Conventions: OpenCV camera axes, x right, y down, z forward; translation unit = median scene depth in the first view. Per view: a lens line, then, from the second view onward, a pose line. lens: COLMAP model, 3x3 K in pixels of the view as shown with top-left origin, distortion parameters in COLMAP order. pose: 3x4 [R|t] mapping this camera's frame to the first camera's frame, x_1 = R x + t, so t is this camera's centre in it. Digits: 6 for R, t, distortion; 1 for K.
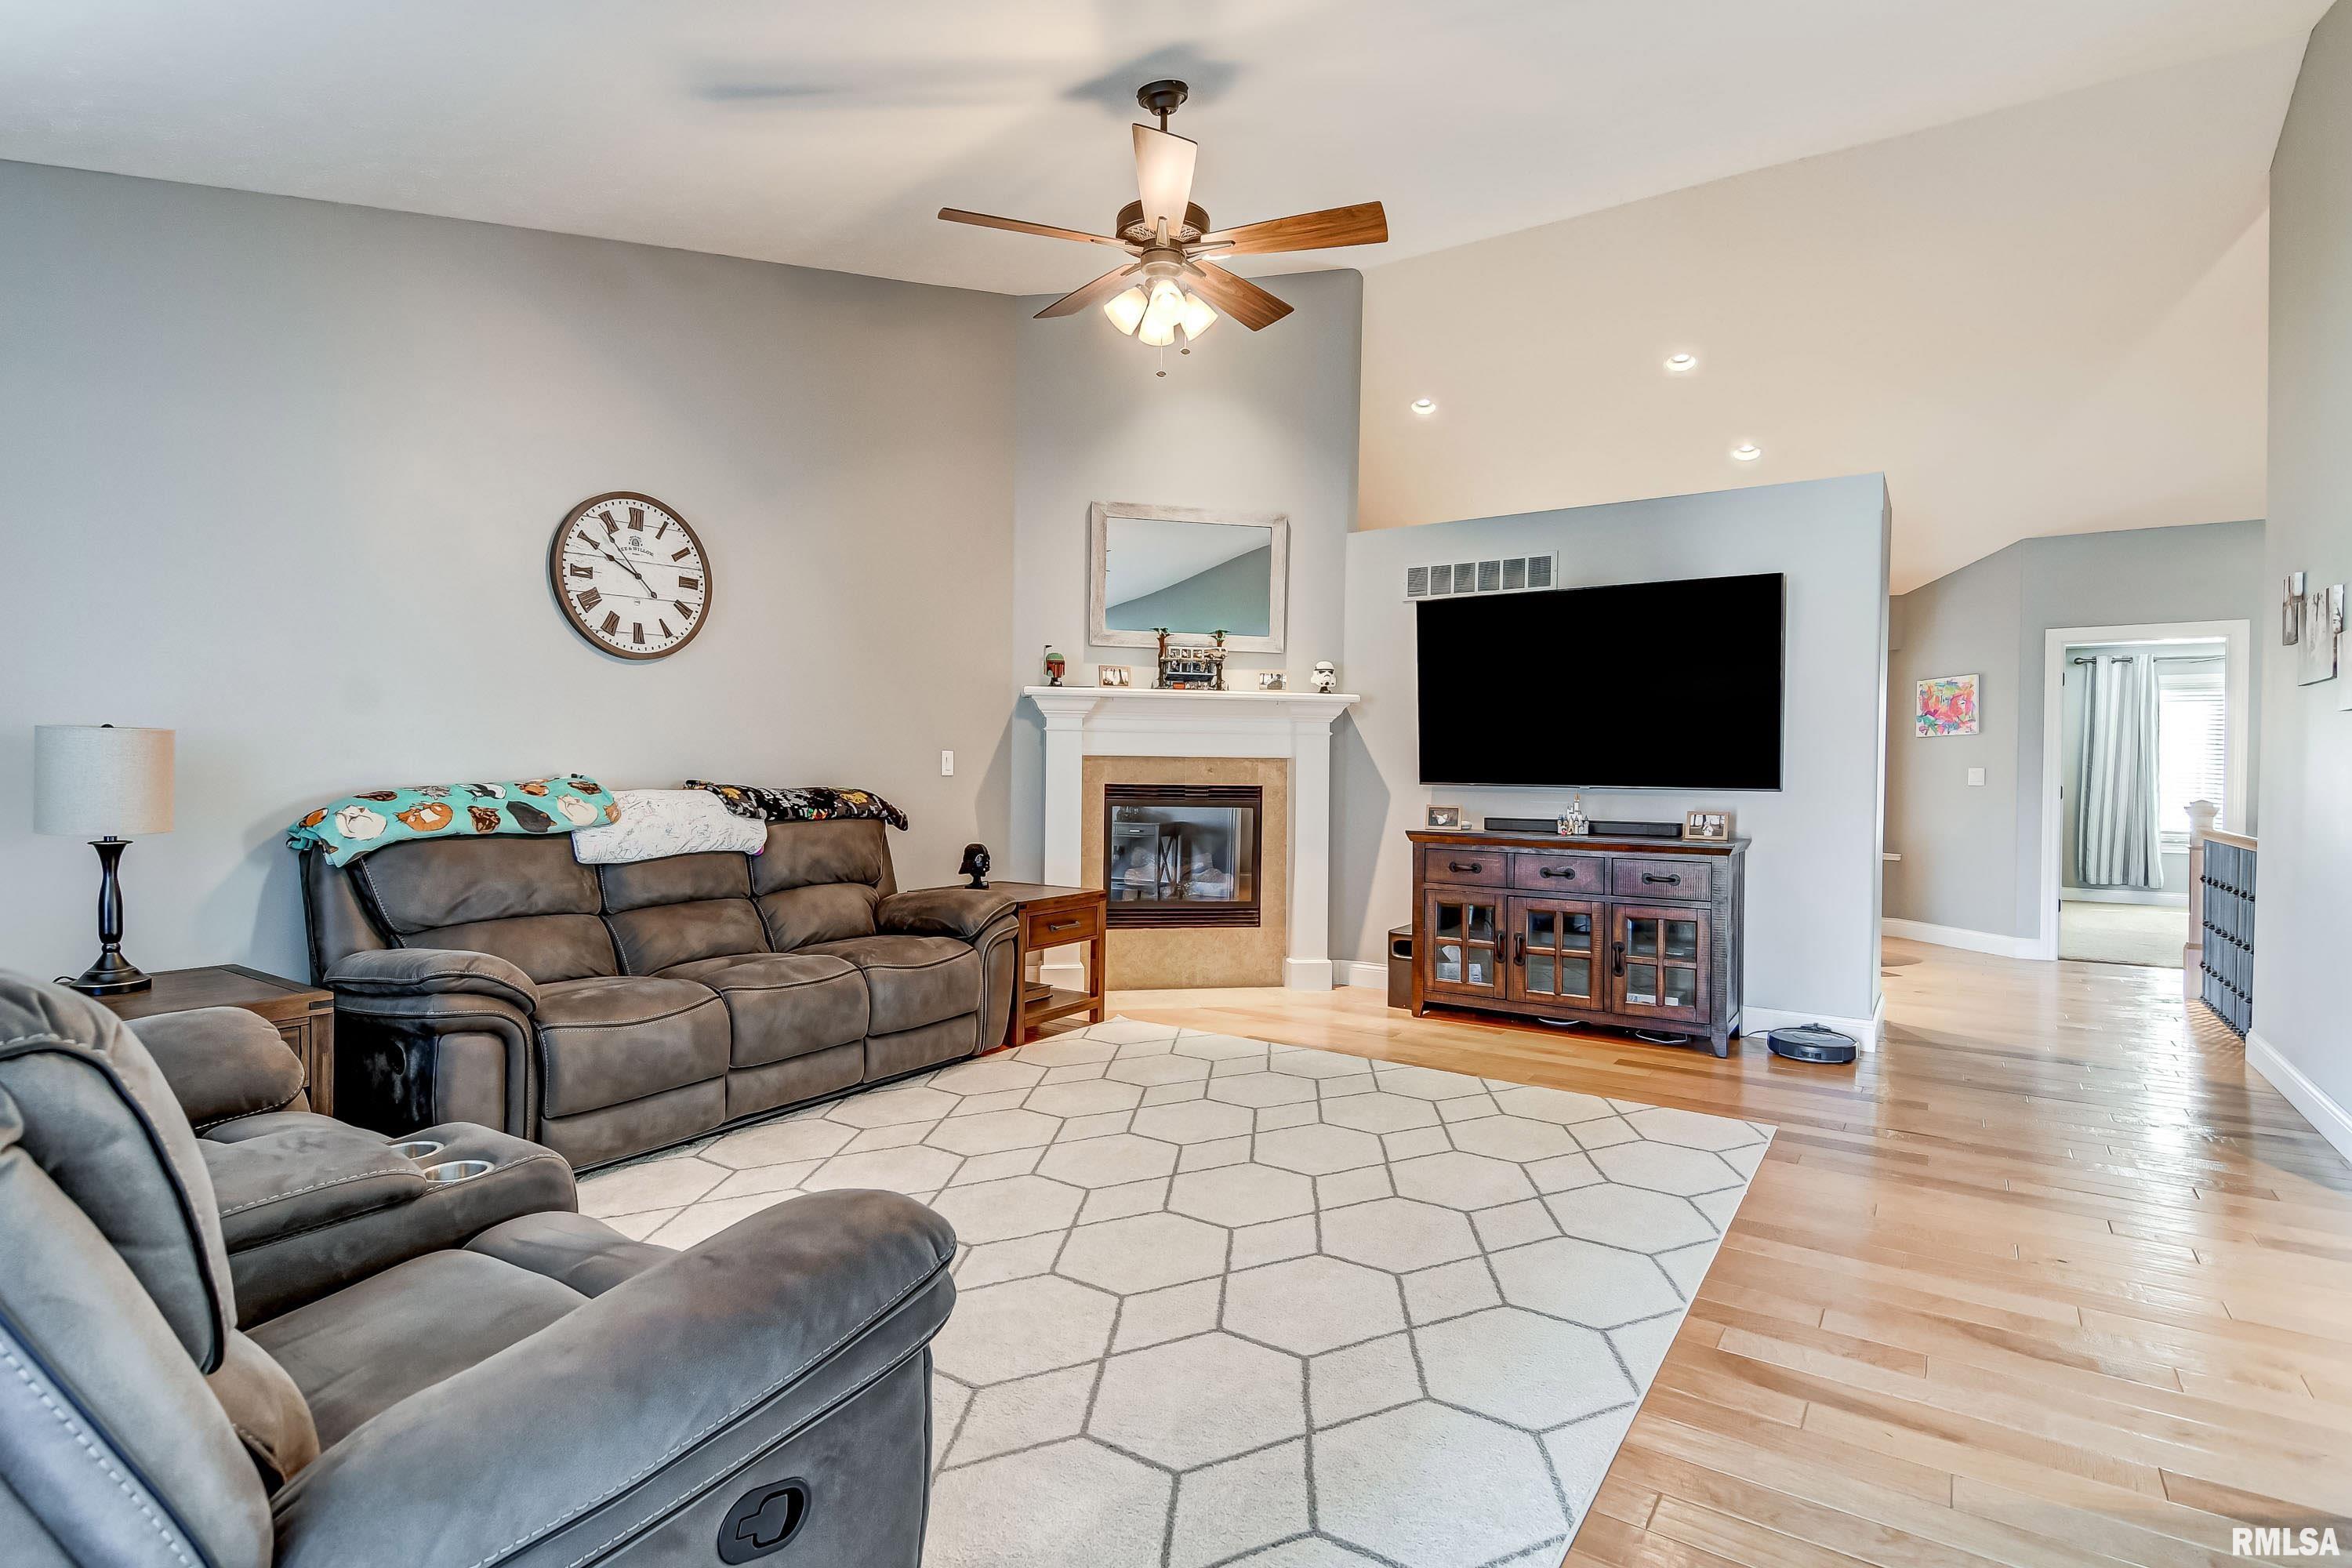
lens RADIAL K [[1186.5, 0, 1159.8], [0, 1186.5, 782.0], [0, 0, 1]] dist [0.010586, -0.003429]
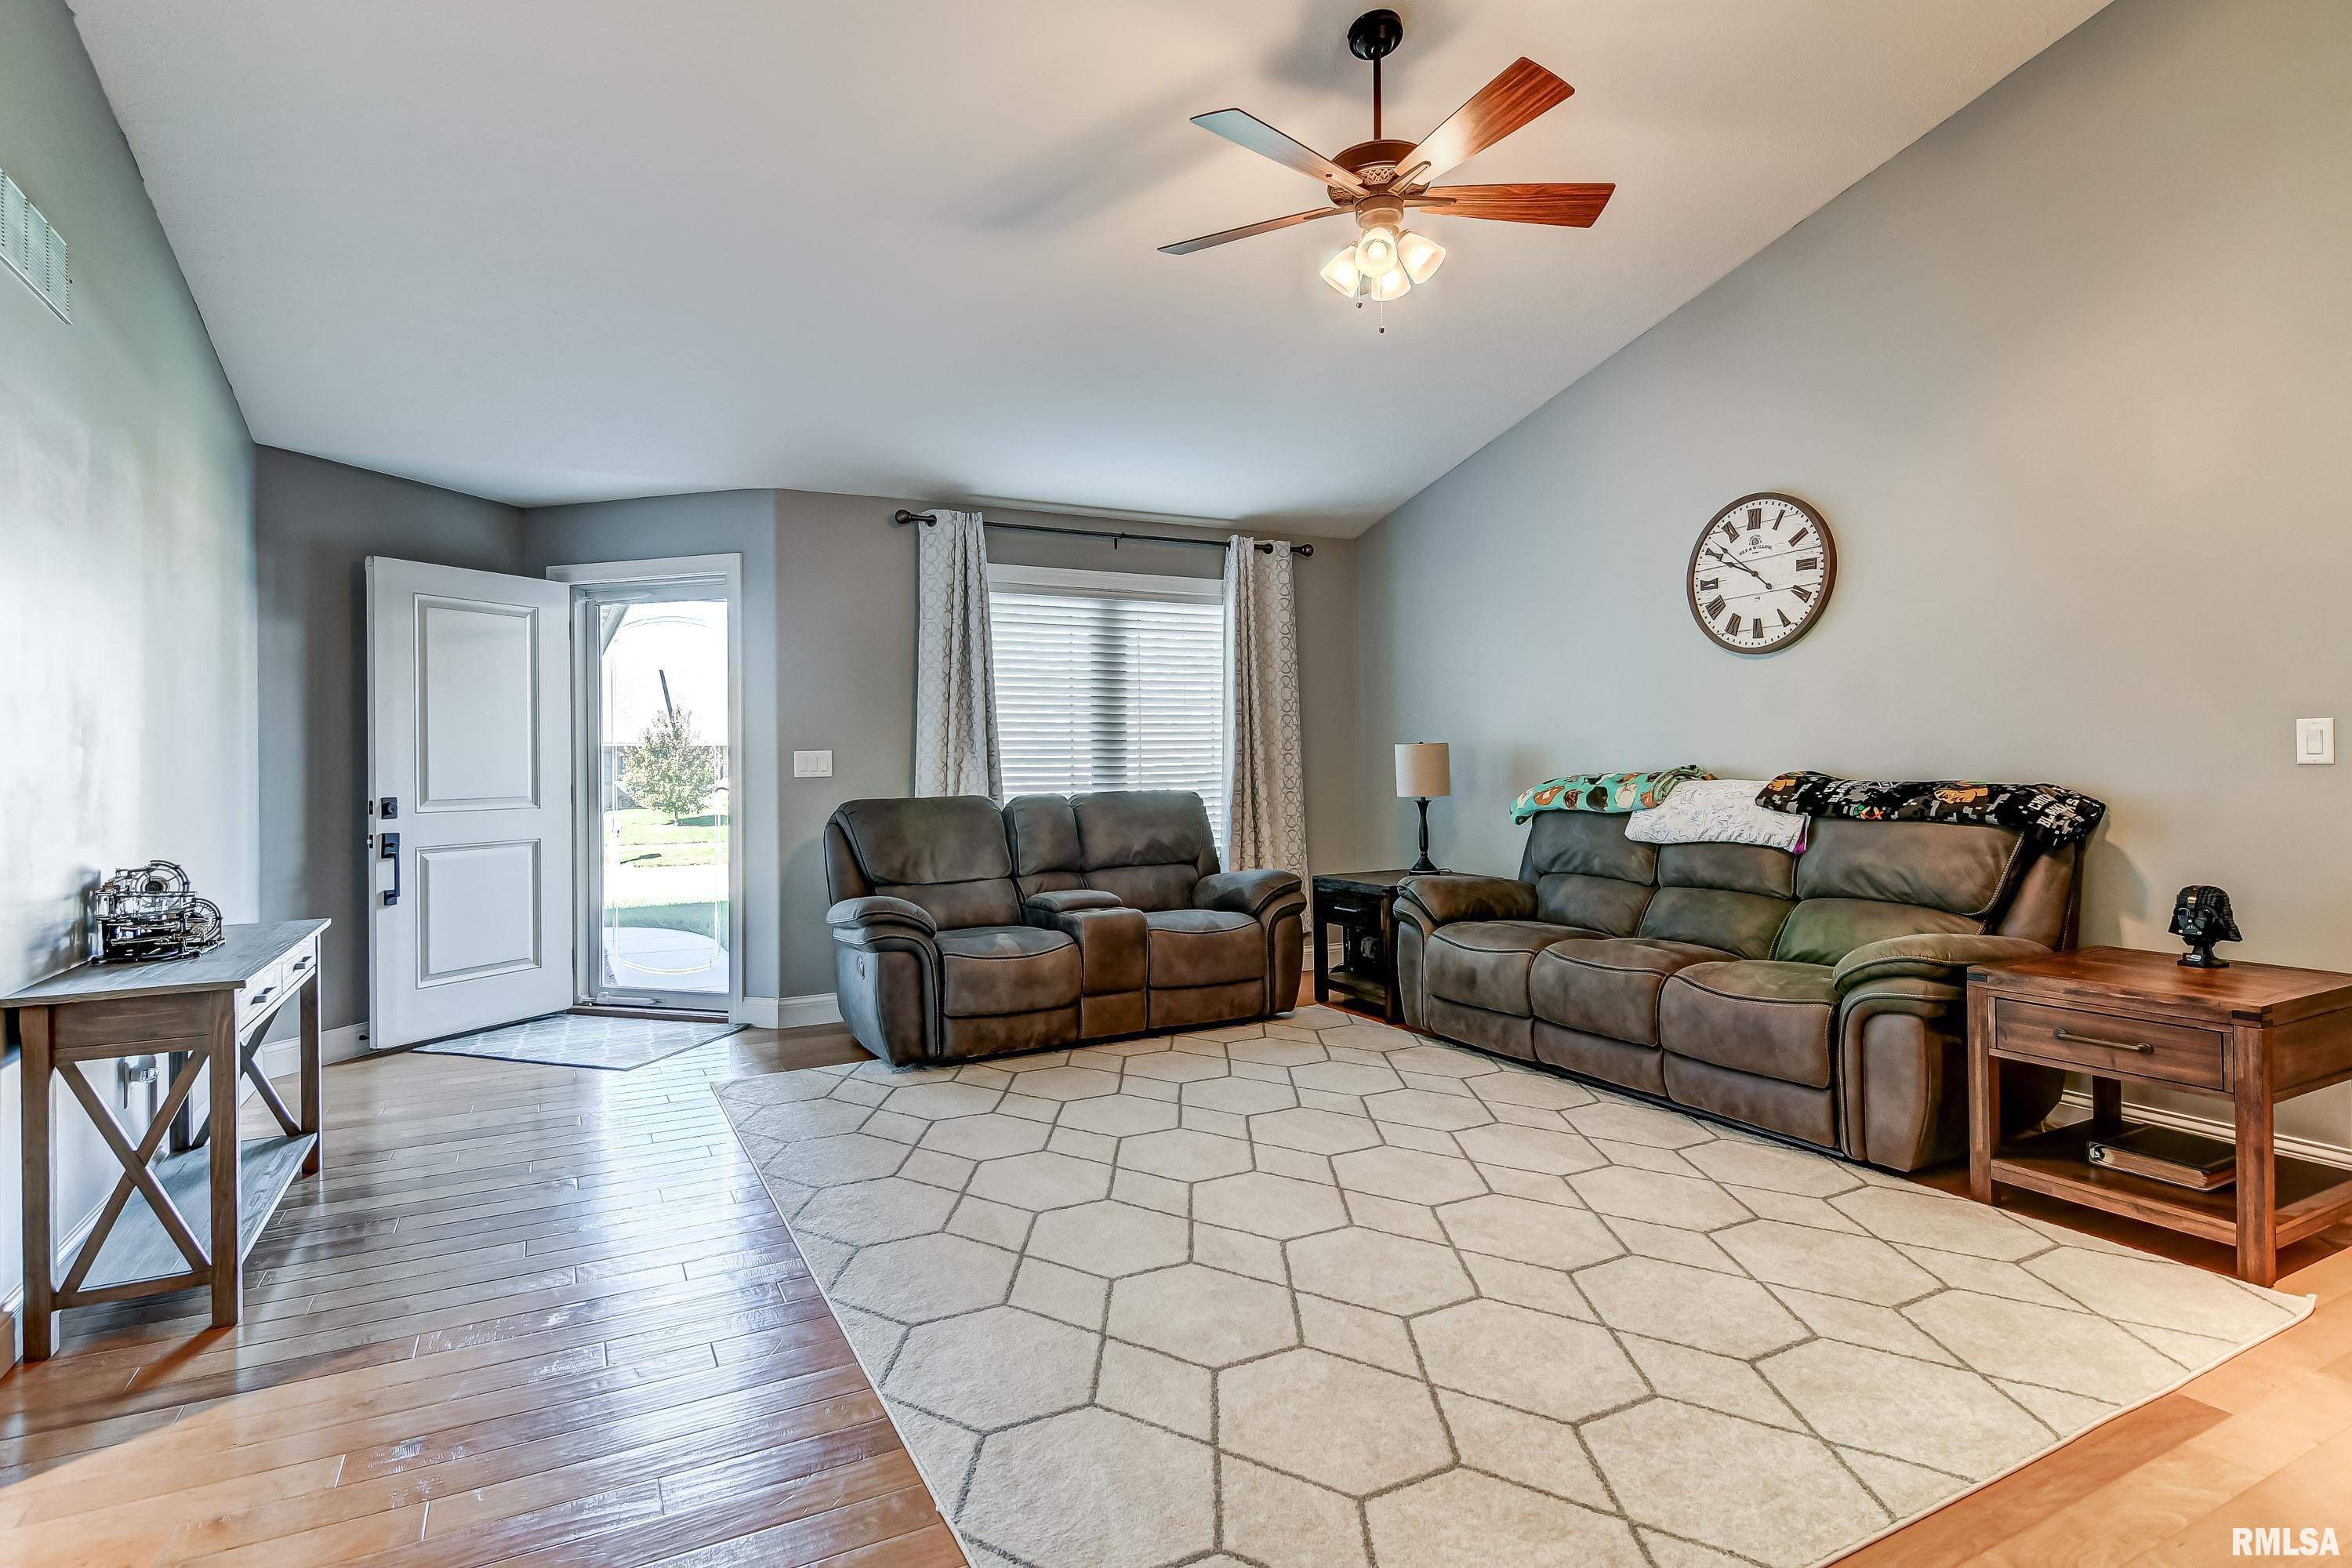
lens RADIAL K [[1181.6, 0, 1169.4], [0, 1181.6, 761.3], [0, 0, 1]] dist [0.009275, -0.008505]
pose [[-0.470696, -0.008000, -0.882259, 0.702527], [-0.004550, 0.999968, -0.006639, -0.000714], [0.882284, 0.000889, -0.470717, 1.028026]]
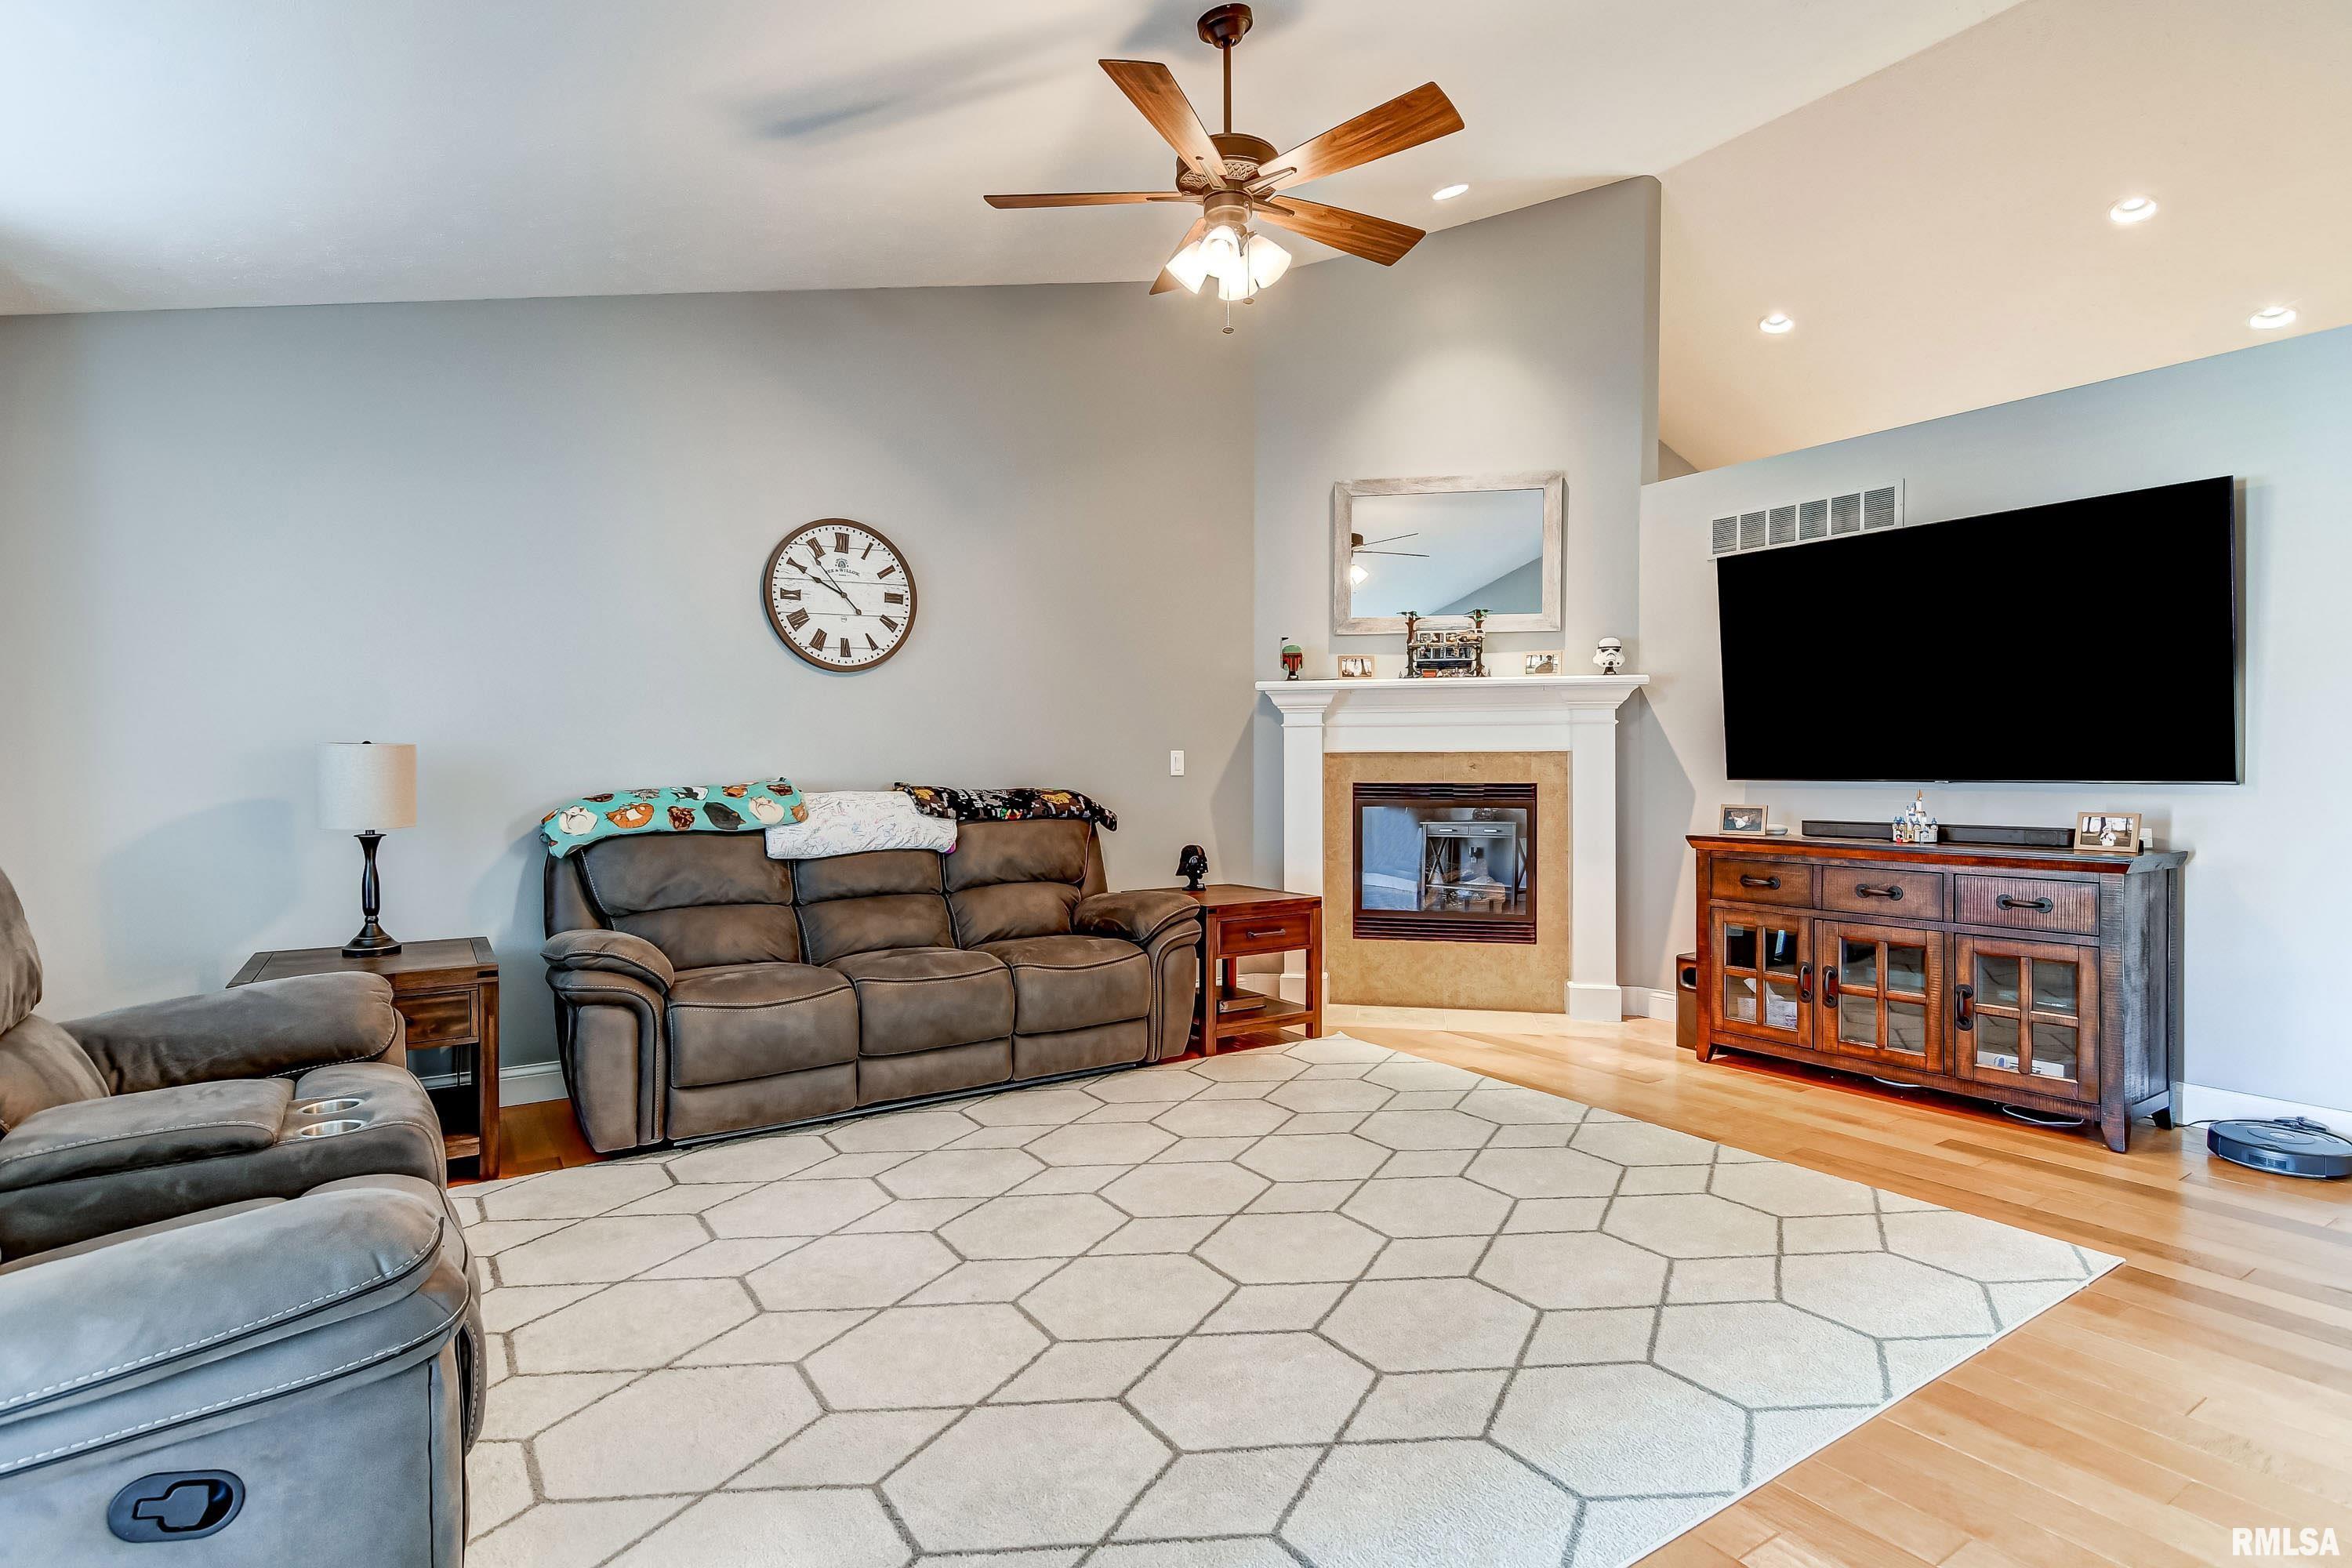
lens RADIAL K [[1181.6, 0, 1152.8], [0, 1181.6, 781.5], [0, 0, 1]] dist [0.009275, -0.008505]
pose [[0.919160, -0.009582, -0.393767, 0.242996], [0.008874, 0.999954, -0.003619, 0.003671], [0.393784, -0.000168, 0.919203, 0.116838]]
